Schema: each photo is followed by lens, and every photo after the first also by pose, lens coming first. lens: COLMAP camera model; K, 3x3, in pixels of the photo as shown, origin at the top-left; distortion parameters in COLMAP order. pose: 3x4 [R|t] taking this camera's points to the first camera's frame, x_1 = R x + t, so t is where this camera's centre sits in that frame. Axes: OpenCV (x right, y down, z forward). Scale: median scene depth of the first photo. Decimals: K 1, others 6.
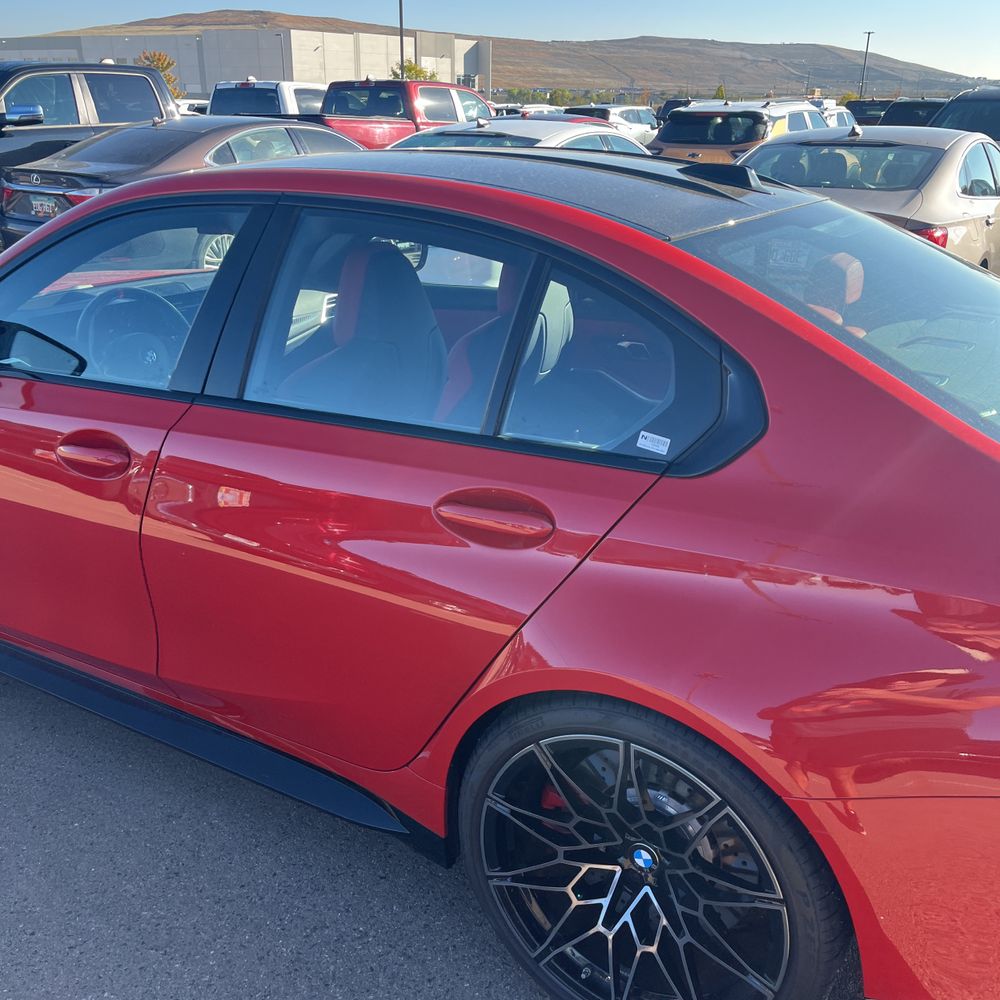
lens RADIAL K [[1017.4, 0, 500.0], [0, 1017.4, 500.0], [0, 0, 1]] dist [0.037463, -0.017172]
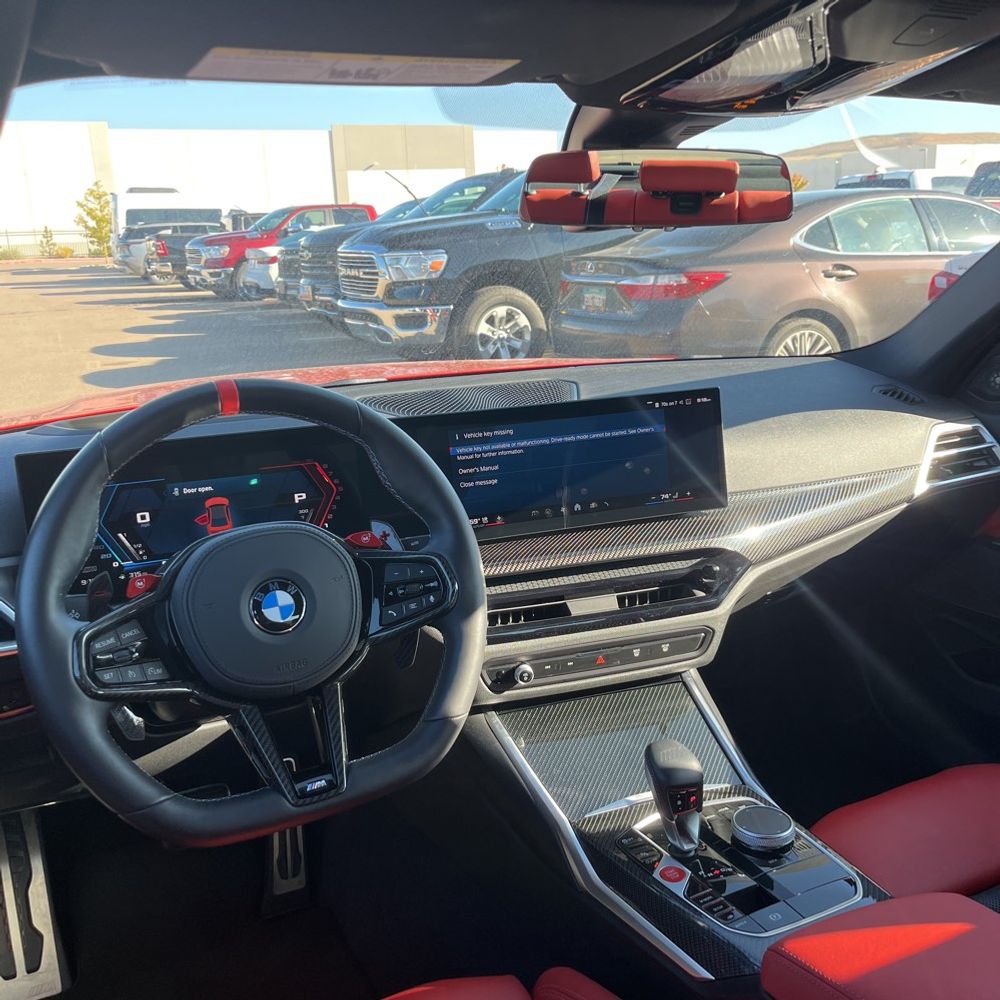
lens RADIAL K [[1017.4, 0, 500.0], [0, 1017.4, 500.0], [0, 0, 1]] dist [0.037463, -0.017172]
pose [[0.841240, 0.099188, -0.531486, -0.046693], [-0.156246, 0.985684, -0.063355, -0.057361], [0.517593, 0.136340, 0.844695, 0.273906]]
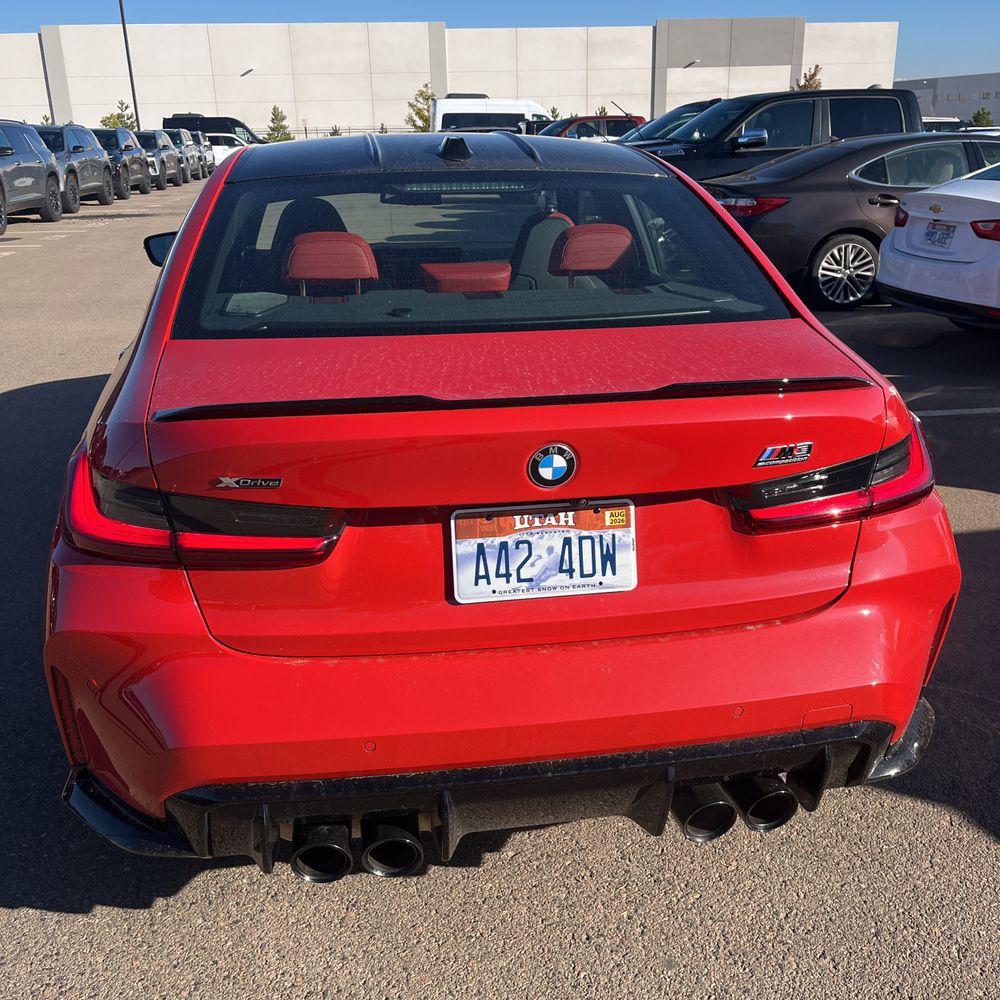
lens RADIAL K [[1017.4, 0, 500.0], [0, 1017.4, 500.0], [0, 0, 1]] dist [0.037463, -0.017172]
pose [[0.645004, 0.235683, -0.726927, 0.337310], [-0.255904, 0.962946, 0.085140, -0.009983], [0.720057, 0.131108, 0.681416, 0.076920]]
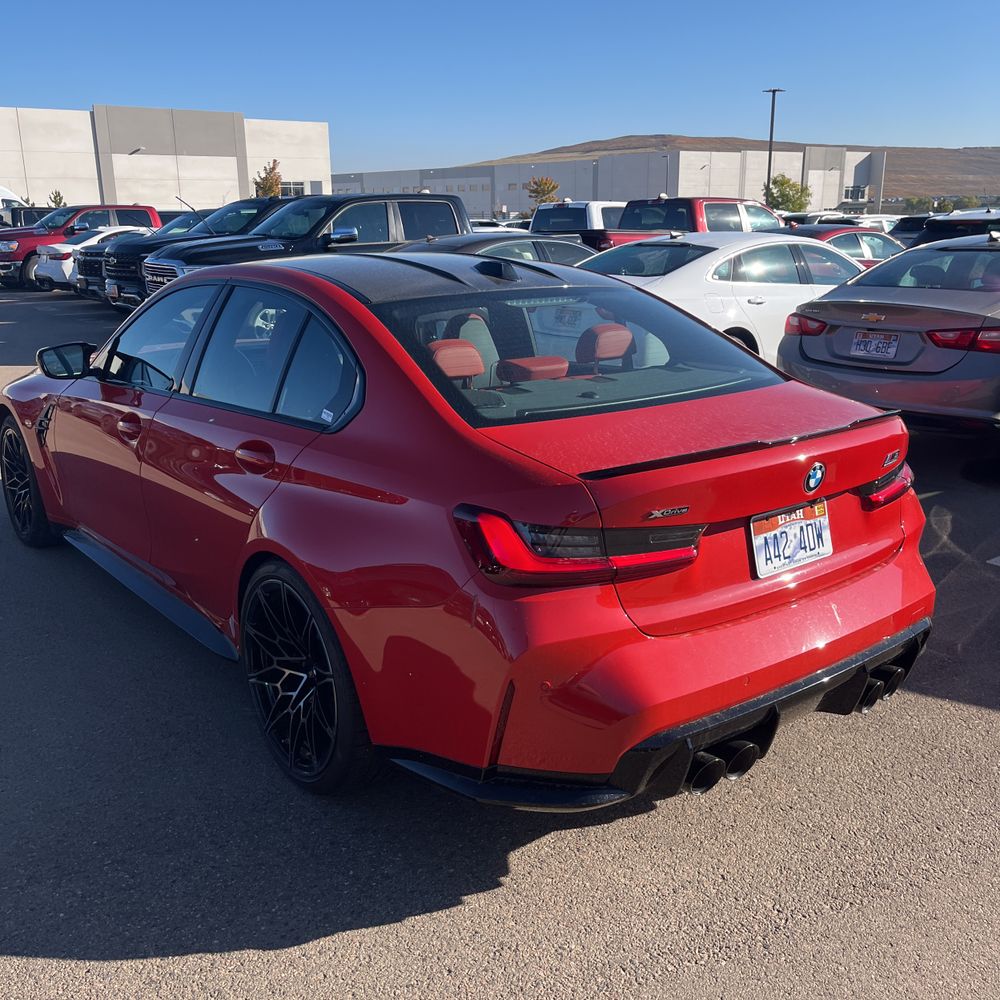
lens RADIAL K [[1017.4, 0, 500.0], [0, 1017.4, 500.0], [0, 0, 1]] dist [0.037463, -0.017172]
pose [[0.935624, 0.076440, -0.344622, 0.216487], [-0.110493, 0.990632, -0.080250, 0.040251], [0.335260, 0.113162, 0.935305, -0.105053]]
